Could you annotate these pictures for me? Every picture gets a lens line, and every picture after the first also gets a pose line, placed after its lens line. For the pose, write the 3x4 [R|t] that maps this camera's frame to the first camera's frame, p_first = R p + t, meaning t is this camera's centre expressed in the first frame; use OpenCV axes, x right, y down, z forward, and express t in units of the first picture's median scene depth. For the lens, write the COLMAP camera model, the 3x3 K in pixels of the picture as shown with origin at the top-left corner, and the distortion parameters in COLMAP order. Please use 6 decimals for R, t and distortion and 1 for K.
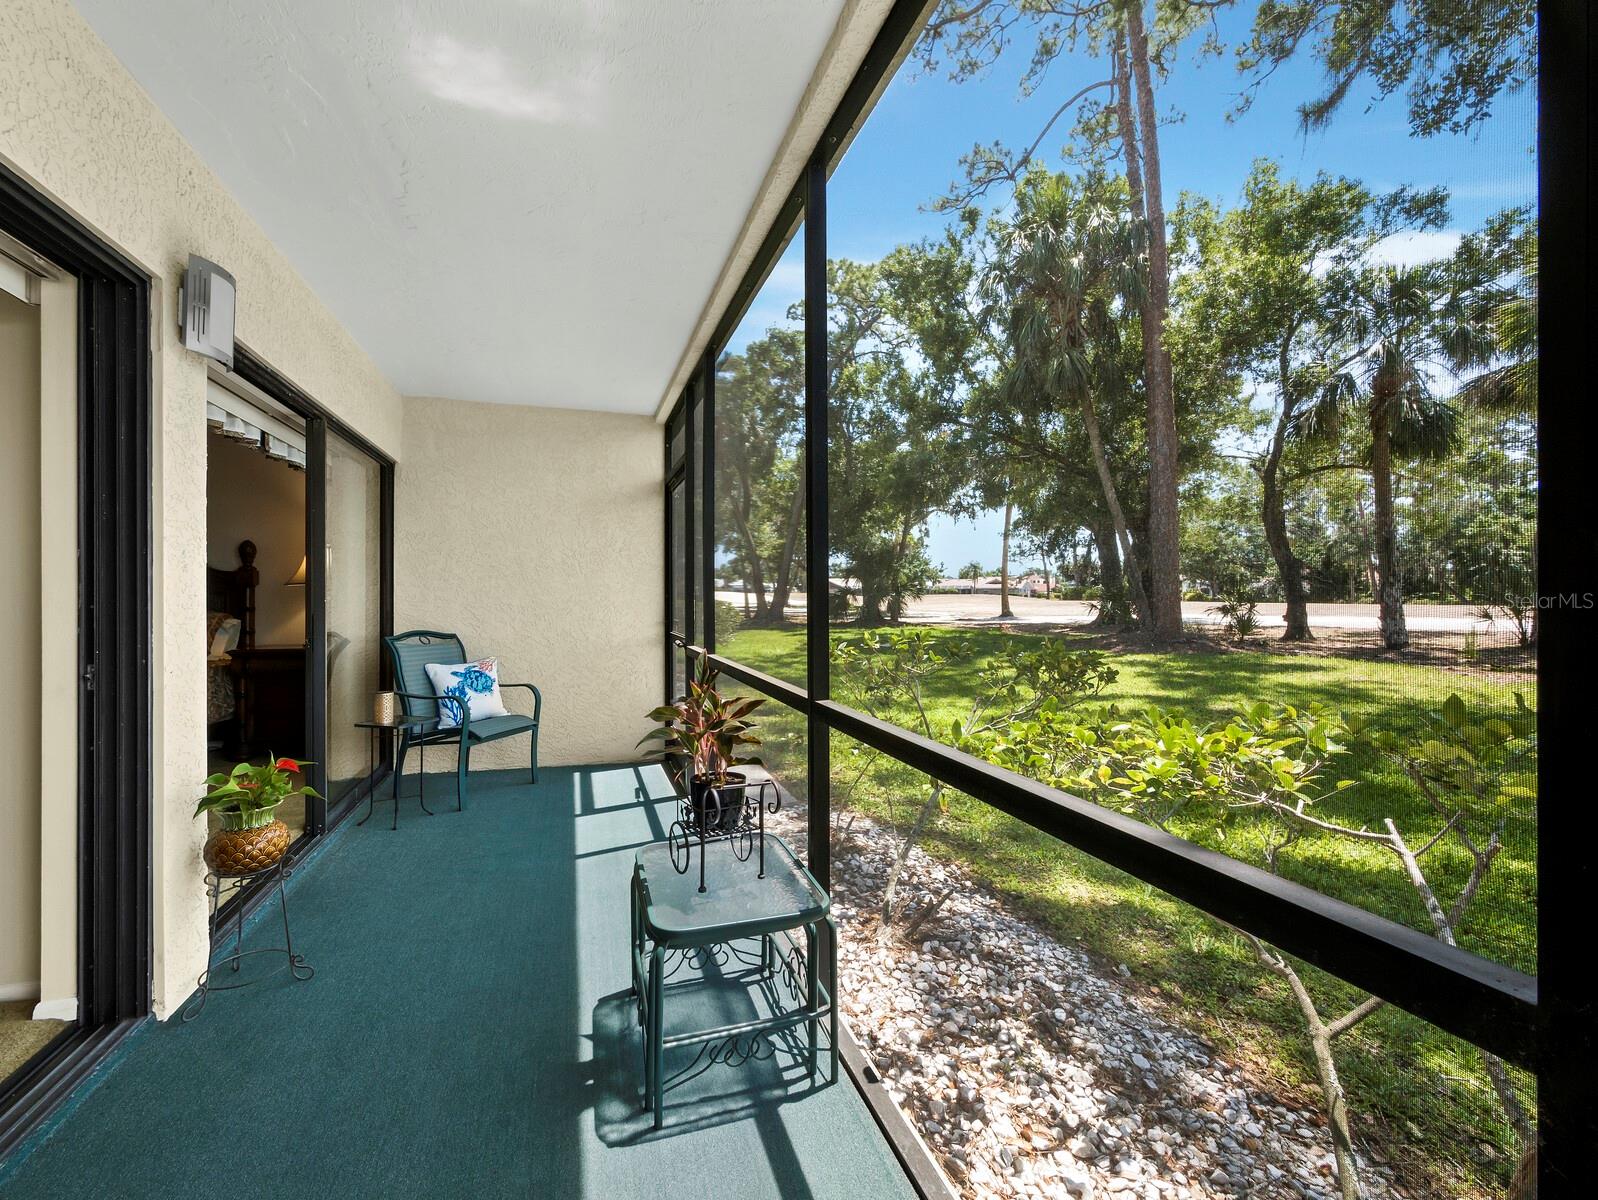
lens RADIAL K [[677.1, 0, 799.1], [0, 677.1, 604.9], [0, 0, 1]] dist [-0.000351, -0.000214]
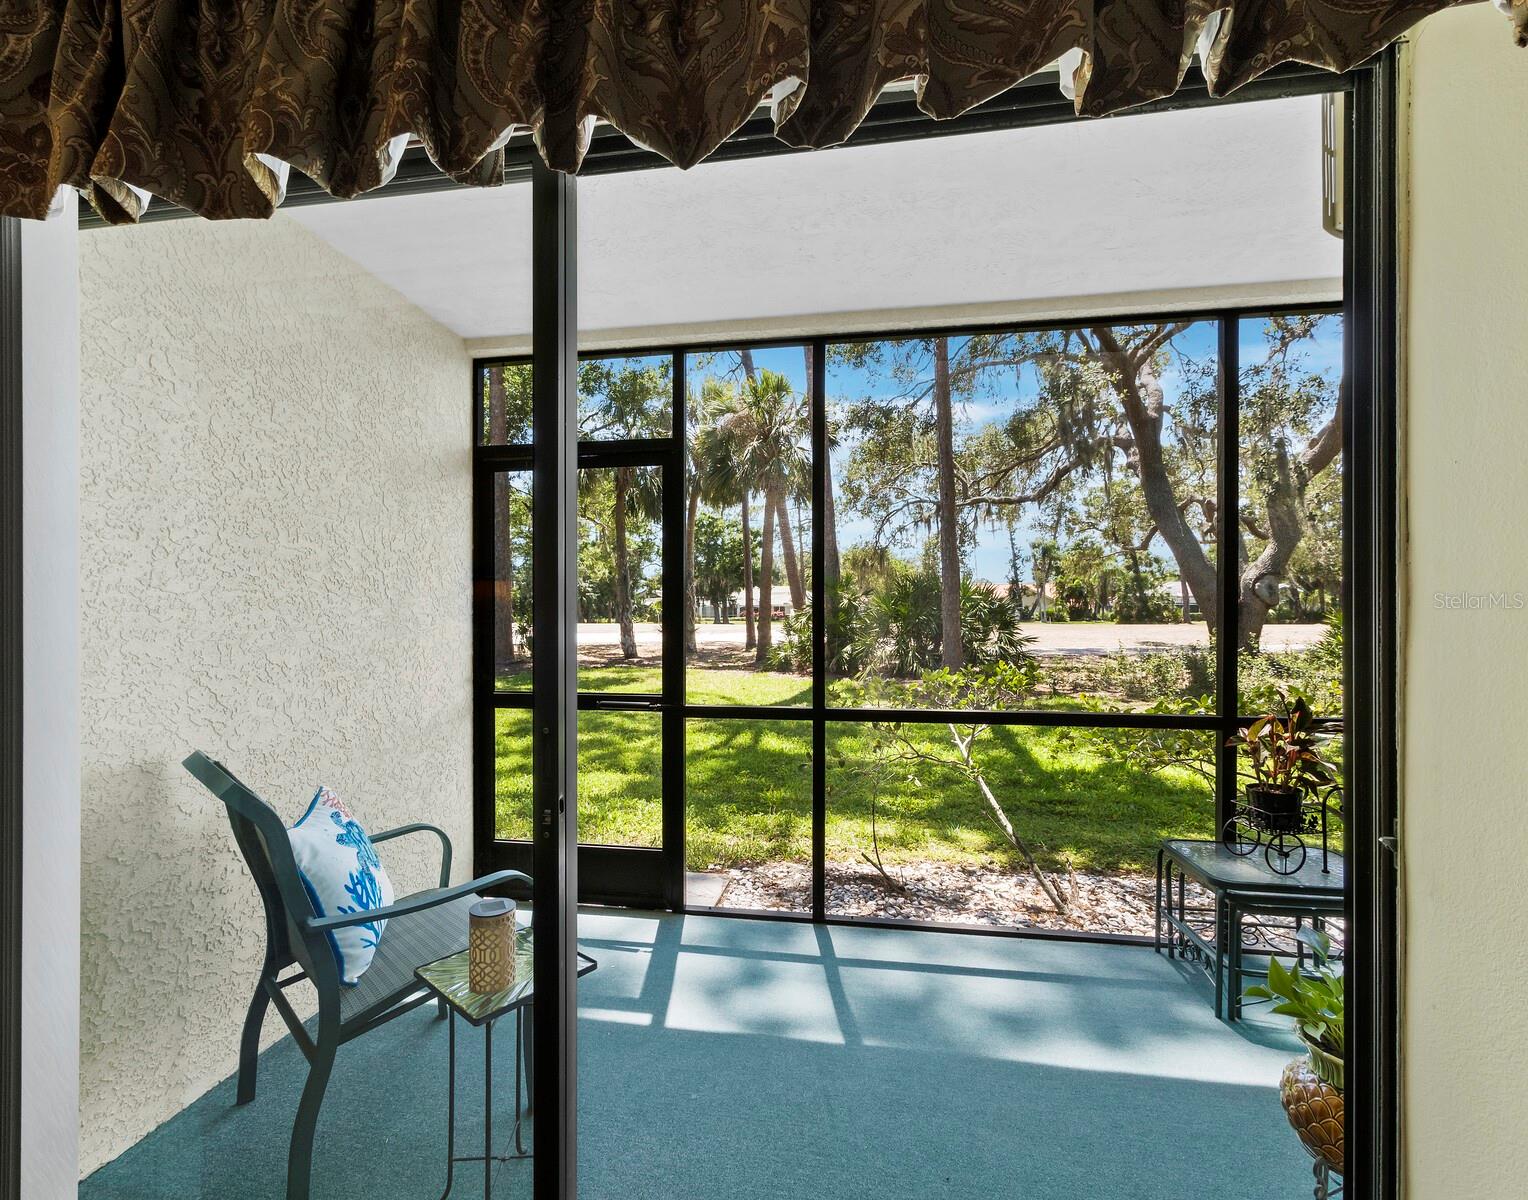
lens RADIAL K [[672.1, 0, 764.1], [0, 672.1, 619.7], [0, 0, 1]] dist [0.000073, 0.000005]
pose [[0.456664, -0.001891, 0.889637, -0.664295], [0.003582, 0.999994, 0.000287, -0.028959], [-0.889632, 0.003055, 0.456667, 0.513553]]
